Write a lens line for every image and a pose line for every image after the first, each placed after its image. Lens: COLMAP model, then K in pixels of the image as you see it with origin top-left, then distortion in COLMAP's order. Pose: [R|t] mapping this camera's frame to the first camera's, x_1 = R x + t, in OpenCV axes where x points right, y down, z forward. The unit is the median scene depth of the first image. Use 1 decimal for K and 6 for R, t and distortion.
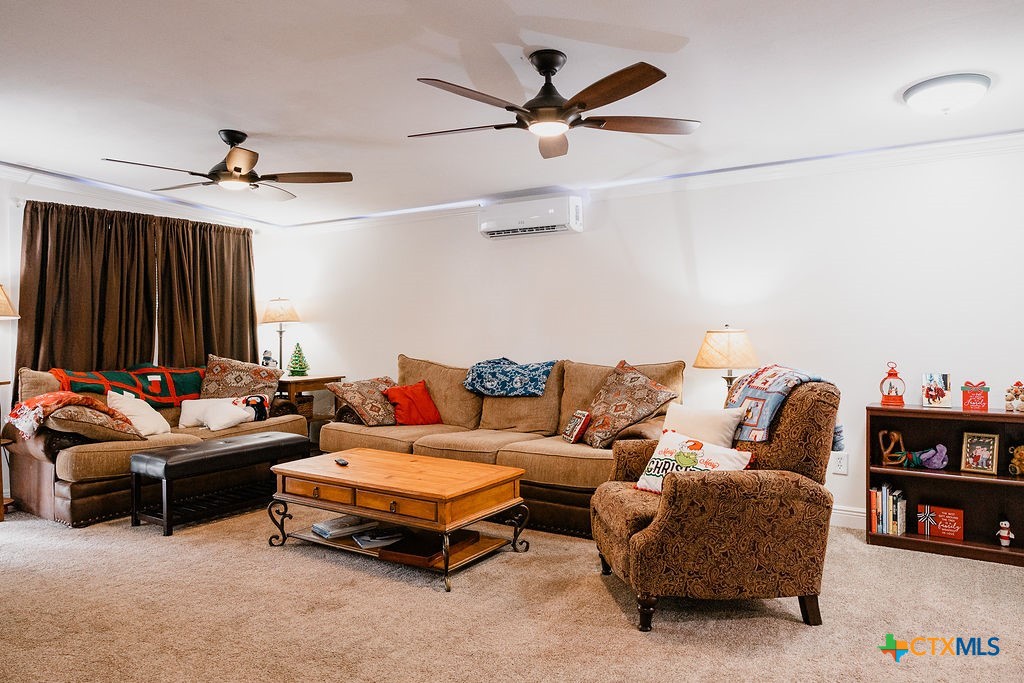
lens RADIAL K [[748.1, 0, 510.0], [0, 748.1, 361.6], [0, 0, 1]] dist [0.041923, 0.000645]
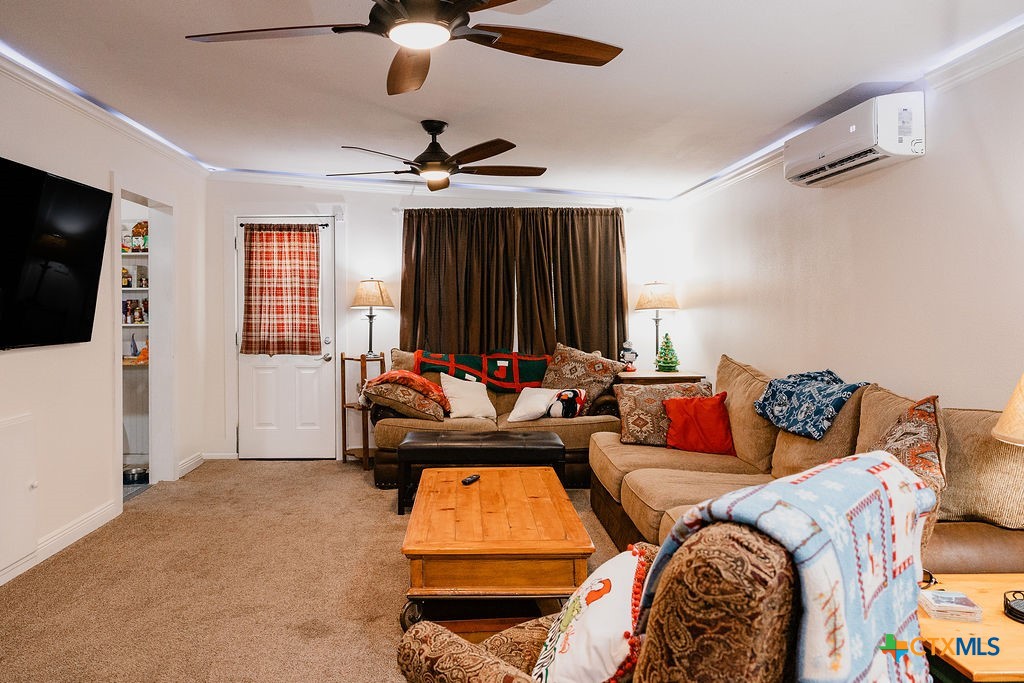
lens RADIAL K [[728.4, 0, 443.4], [0, 728.4, 342.2], [0, 0, 1]] dist [-0.001072, -0.001304]
pose [[0.539441, 0.046363, -0.840746, 0.333486], [-0.040990, 0.998745, 0.028776, -0.033327], [0.841025, 0.018939, 0.540664, 0.385200]]
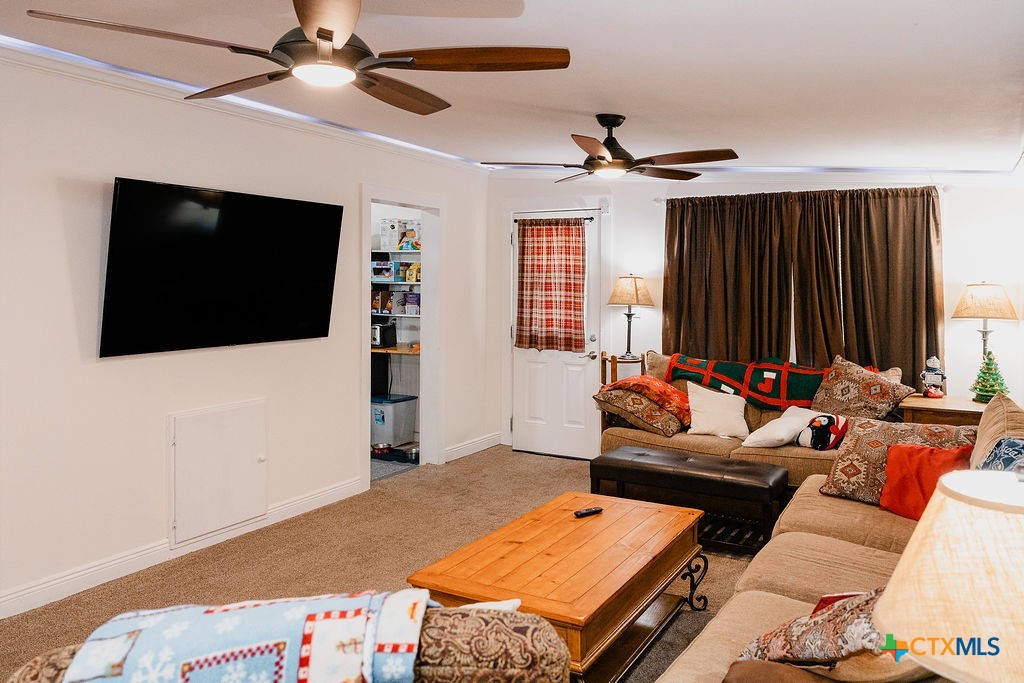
lens RADIAL K [[758.7, 0, 514.5], [0, 758.7, 325.0], [0, 0, 1]] dist [0.004974, 0.005516]
pose [[0.065188, 0.067500, -0.995587, 0.404111], [-0.054695, 0.996451, 0.063977, -0.078895], [0.996373, 0.050283, 0.068649, 0.634807]]
